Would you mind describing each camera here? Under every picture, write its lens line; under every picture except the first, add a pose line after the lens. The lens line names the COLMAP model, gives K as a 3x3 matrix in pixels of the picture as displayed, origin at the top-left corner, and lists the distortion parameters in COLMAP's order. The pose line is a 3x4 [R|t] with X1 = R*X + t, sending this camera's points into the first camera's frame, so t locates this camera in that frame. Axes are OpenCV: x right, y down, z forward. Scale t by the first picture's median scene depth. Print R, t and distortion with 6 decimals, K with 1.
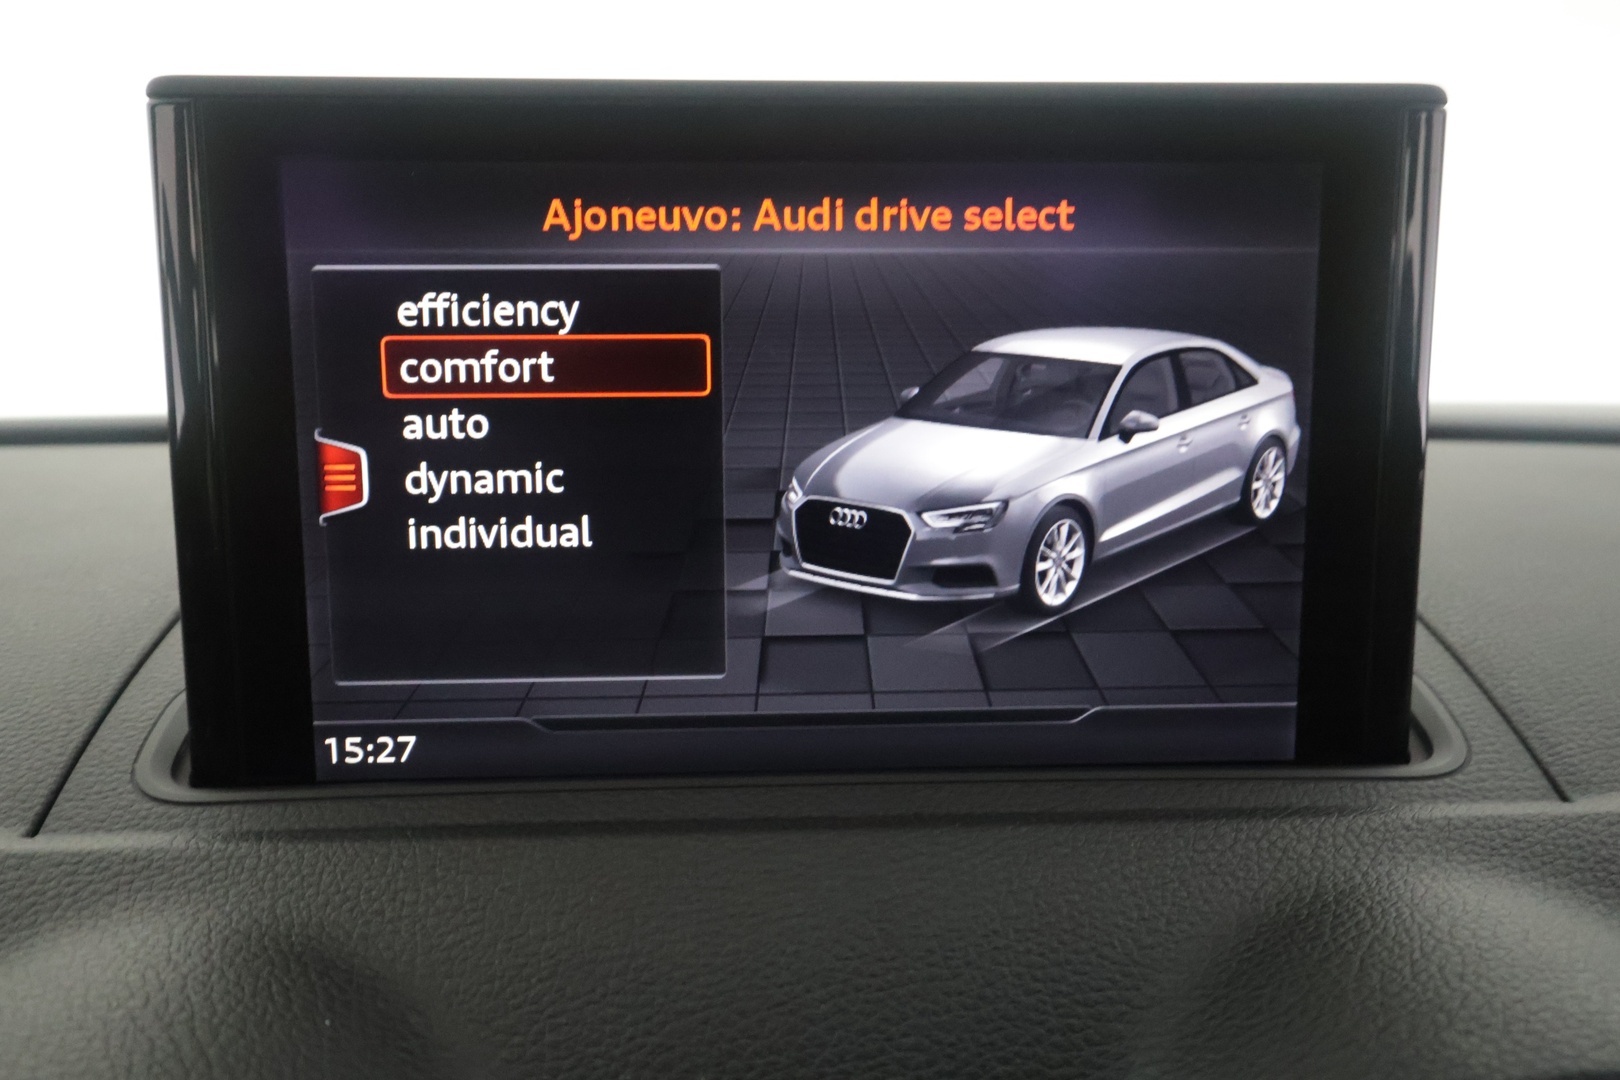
lens RADIAL K [[1291.9, 0, 810.0], [0, 1291.9, 540.0], [0, 0, 1]] dist [0.004497, 0.011603]
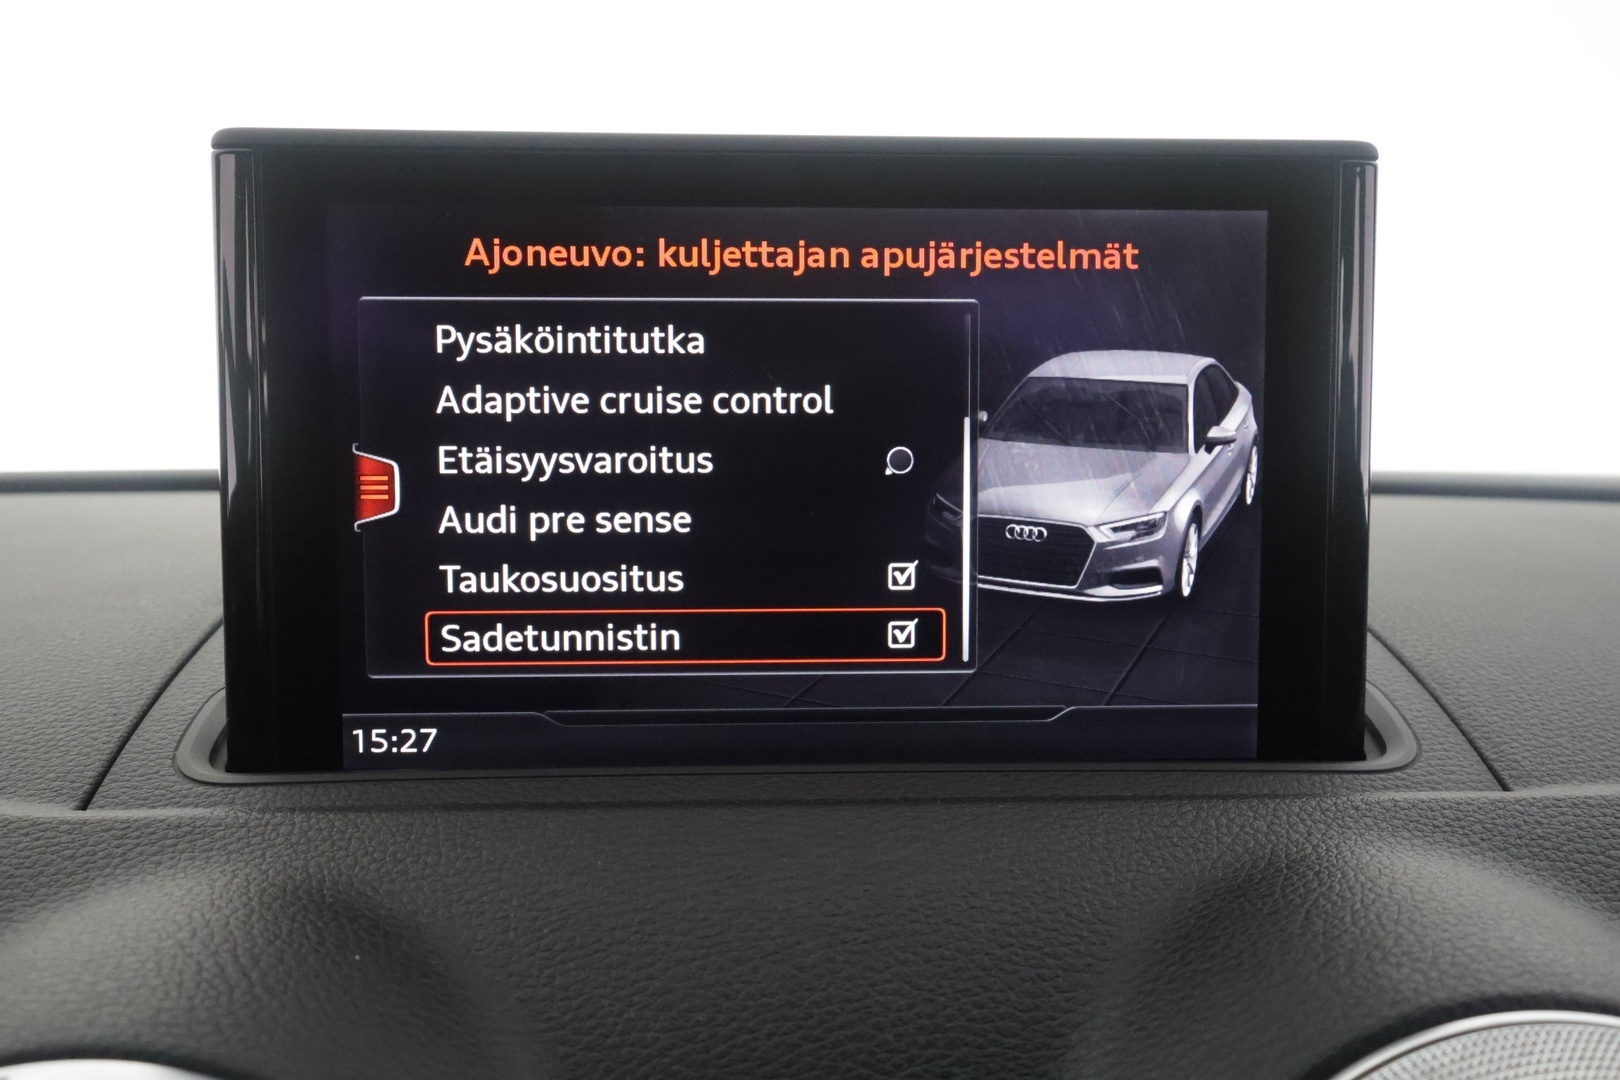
lens RADIAL K [[1291.9, 0, 810.0], [0, 1291.9, 540.0], [0, 0, 1]] dist [0.004497, 0.011603]
pose [[0.999982, 0.005303, -0.002976, 0.009319], [-0.005509, 0.997243, -0.074003, 0.090715], [0.002576, 0.074018, 0.997254, -0.102107]]
